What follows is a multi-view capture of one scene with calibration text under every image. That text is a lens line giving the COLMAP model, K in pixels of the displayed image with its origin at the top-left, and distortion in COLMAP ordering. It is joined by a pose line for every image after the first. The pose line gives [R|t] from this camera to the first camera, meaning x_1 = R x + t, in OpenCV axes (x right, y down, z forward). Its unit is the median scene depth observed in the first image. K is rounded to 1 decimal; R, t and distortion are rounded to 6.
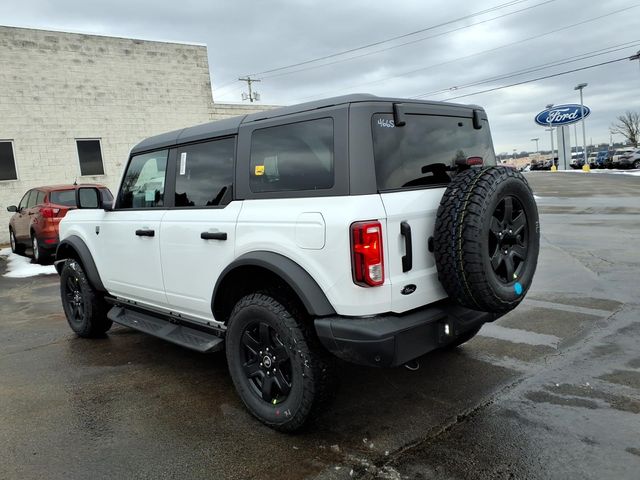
lens RADIAL K [[519.6, 0, 323.1], [0, 519.6, 241.5], [0, 0, 1]] dist [0.026659, -0.009150]
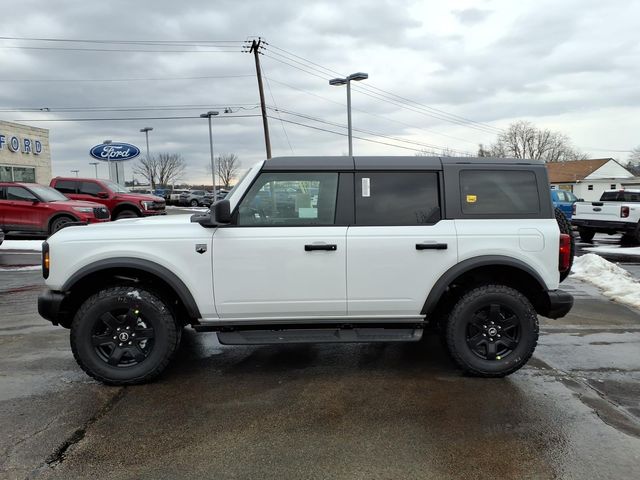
lens RADIAL K [[519.6, 0, 323.1], [0, 519.6, 241.5], [0, 0, 1]] dist [0.026659, -0.009150]
pose [[0.653406, 0.002274, 0.757004, -1.220761], [0.045829, 0.998042, -0.042555, 0.017544], [-0.755619, 0.062499, 0.652023, 0.322827]]
